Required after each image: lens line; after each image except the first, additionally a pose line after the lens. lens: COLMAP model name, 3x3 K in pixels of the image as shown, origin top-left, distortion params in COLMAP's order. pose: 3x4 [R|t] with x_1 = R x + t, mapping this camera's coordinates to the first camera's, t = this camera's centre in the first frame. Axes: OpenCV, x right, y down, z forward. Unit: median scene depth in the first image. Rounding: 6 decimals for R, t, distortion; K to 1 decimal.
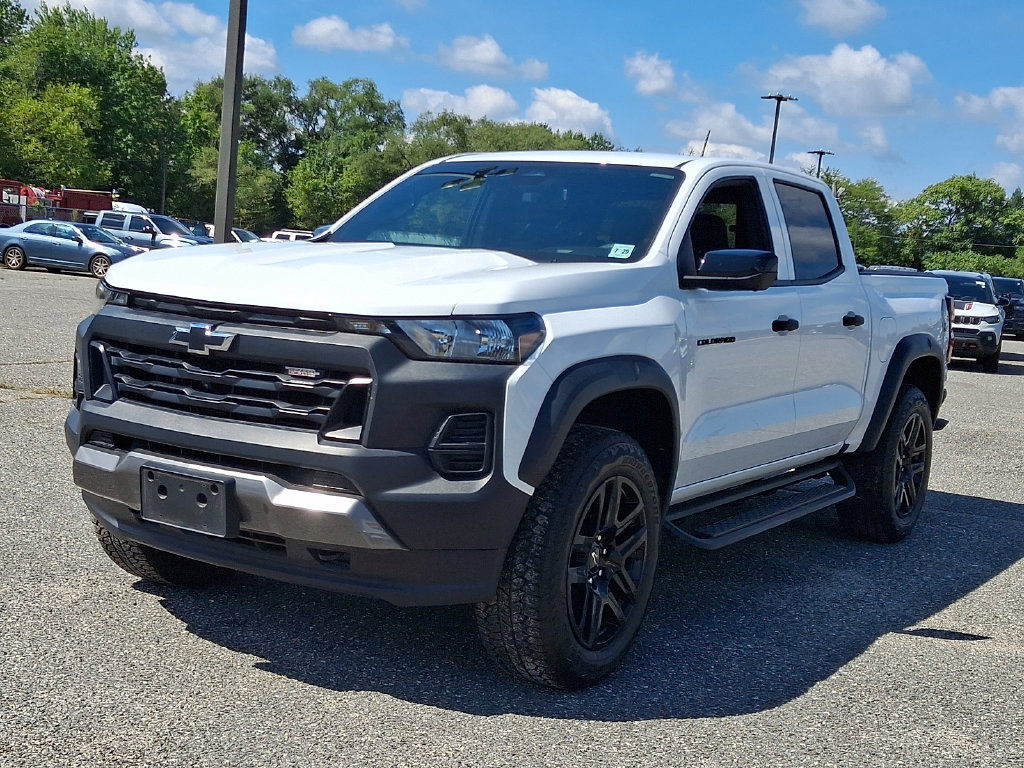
lens RADIAL K [[1357.7, 0, 513.5], [0, 1357.7, 358.1], [0, 0, 1]] dist [0.254432, -0.821402]
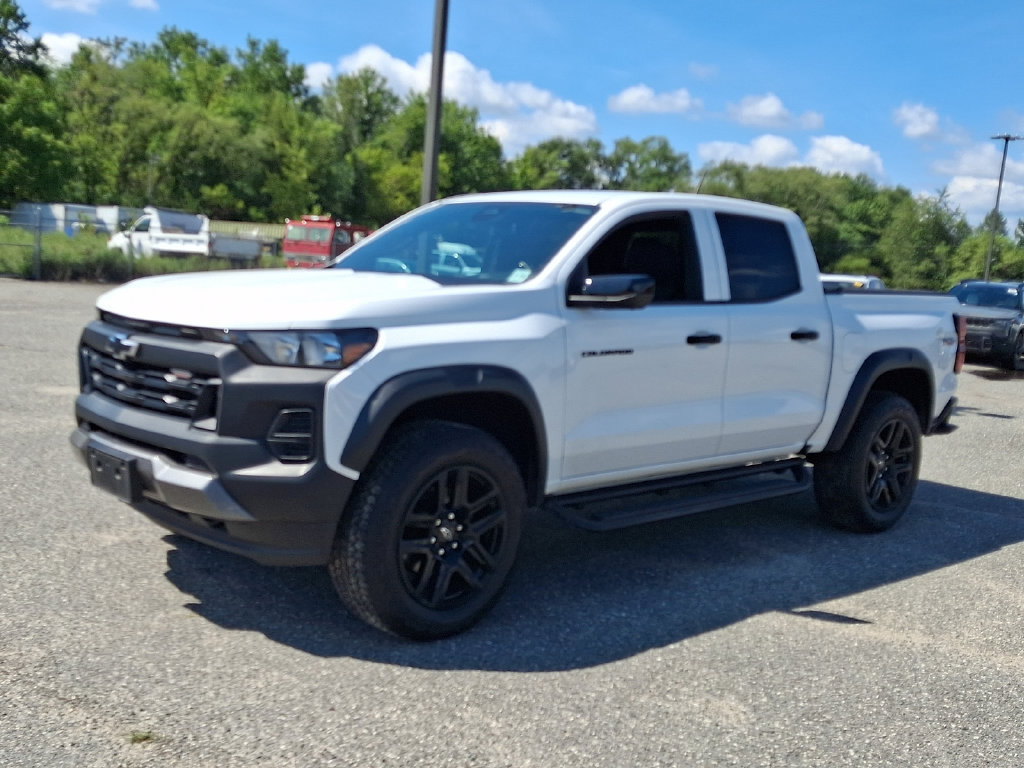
lens RADIAL K [[1091.2, 0, 487.2], [0, 1091.2, 387.9], [0, 0, 1]] dist [0.197956, -0.515983]
pose [[0.967066, 0.017061, -0.253955, 0.330399], [-0.011322, 0.999647, 0.024045, -0.003987], [0.254275, -0.020378, 0.966917, 0.084357]]
